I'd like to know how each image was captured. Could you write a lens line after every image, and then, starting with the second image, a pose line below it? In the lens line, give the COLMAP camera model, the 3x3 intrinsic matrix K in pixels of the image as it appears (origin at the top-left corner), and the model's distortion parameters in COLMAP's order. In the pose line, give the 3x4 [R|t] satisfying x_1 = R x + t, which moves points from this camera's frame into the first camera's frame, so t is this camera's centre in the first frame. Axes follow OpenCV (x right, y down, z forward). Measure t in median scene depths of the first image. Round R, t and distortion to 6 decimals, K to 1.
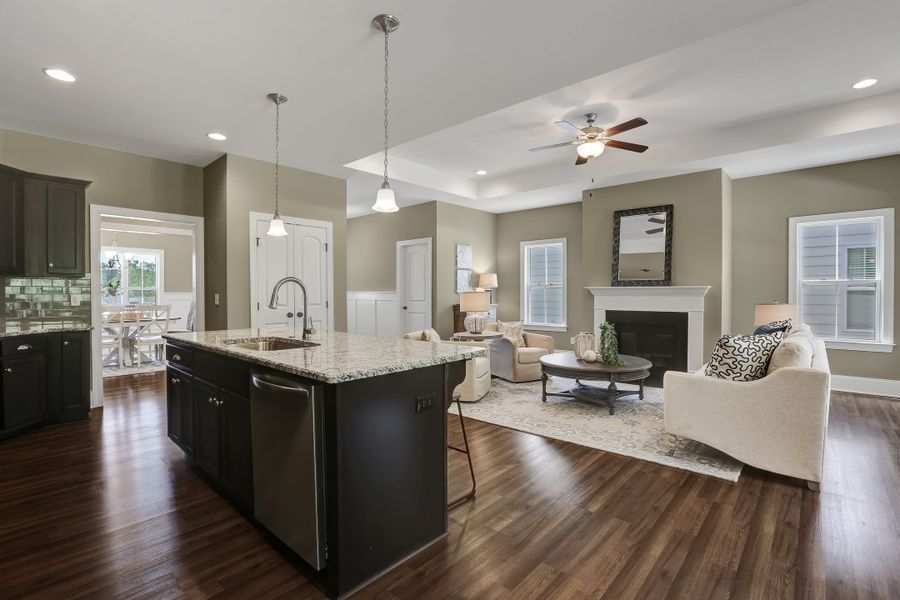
lens RADIAL K [[416.4, 0, 452.9], [0, 416.4, 297.1], [0, 0, 1]] dist [-0.049508, 0.014151]
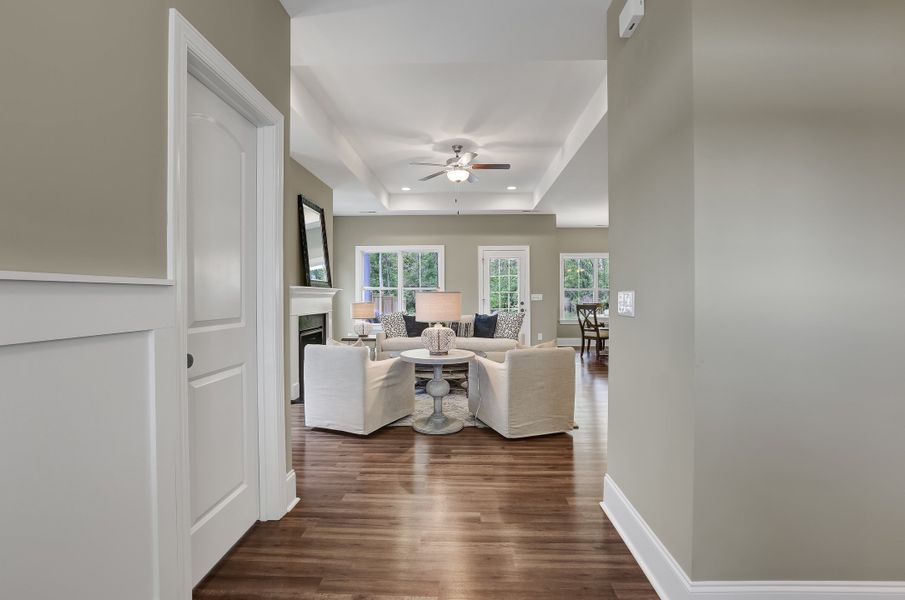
lens RADIAL K [[418.7, 0, 461.1], [0, 418.7, 294.9], [0, 0, 1]] dist [-0.049508, 0.014151]
pose [[-0.633042, 0.003258, 0.774111, -0.496096], [0.009500, 0.999949, 0.003561, -0.010054], [-0.774059, 0.009608, -0.633040, 1.424800]]
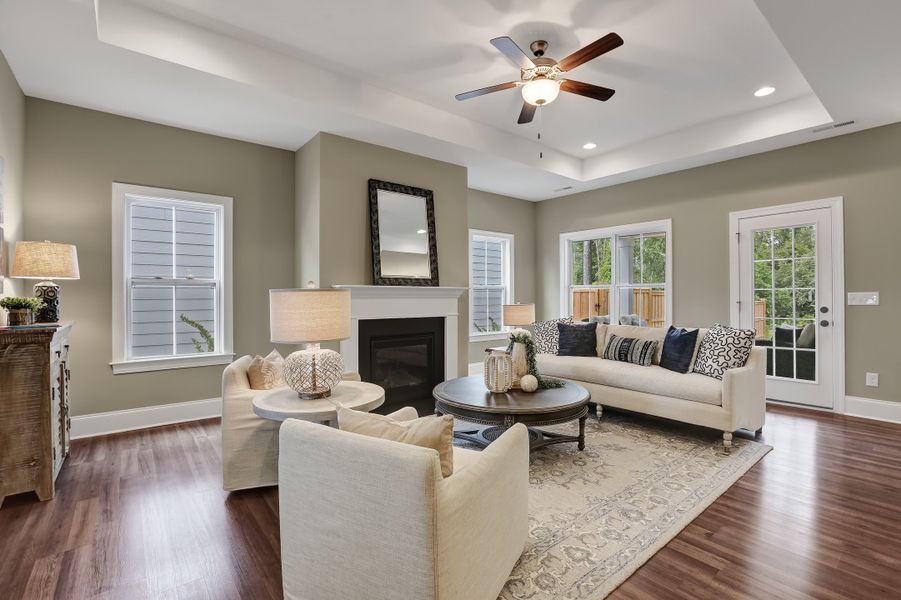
lens RADIAL K [[416.8, 0, 451.6], [0, 416.8, 296.5], [0, 0, 1]] dist [-0.049508, 0.014151]
pose [[0.160254, 0.000972, 0.987075, -0.317690], [0.012151, 0.999922, -0.002958, -0.003258], [-0.987001, 0.012468, 0.160230, 0.840666]]
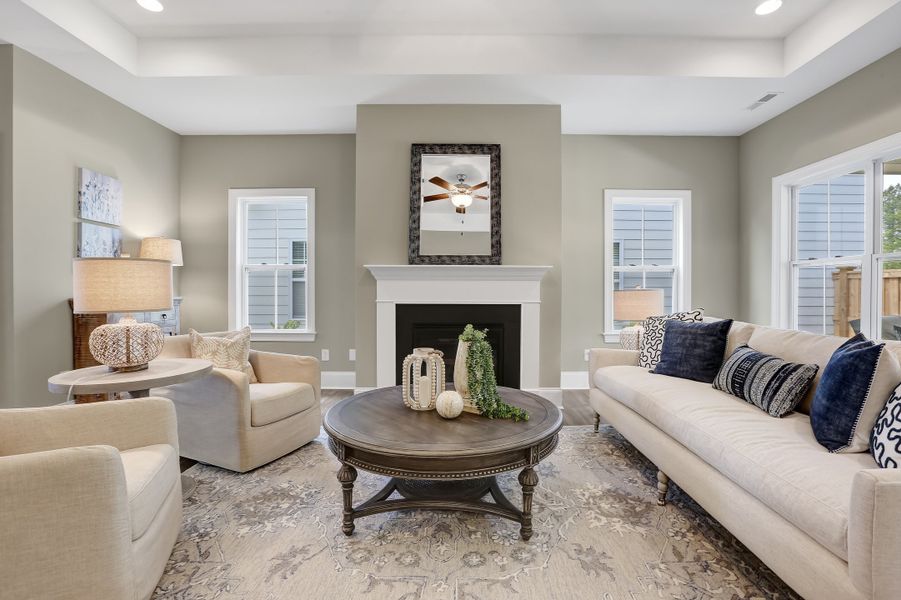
lens RADIAL K [[416.8, 0, 460.0], [0, 416.8, 296.5], [0, 0, 1]] dist [-0.049508, 0.014151]
pose [[0.746732, -0.004477, 0.665110, 0.035760], [0.003128, 0.999990, 0.003219, 0.021311], [-0.665118, -0.000323, 0.746738, 0.546646]]
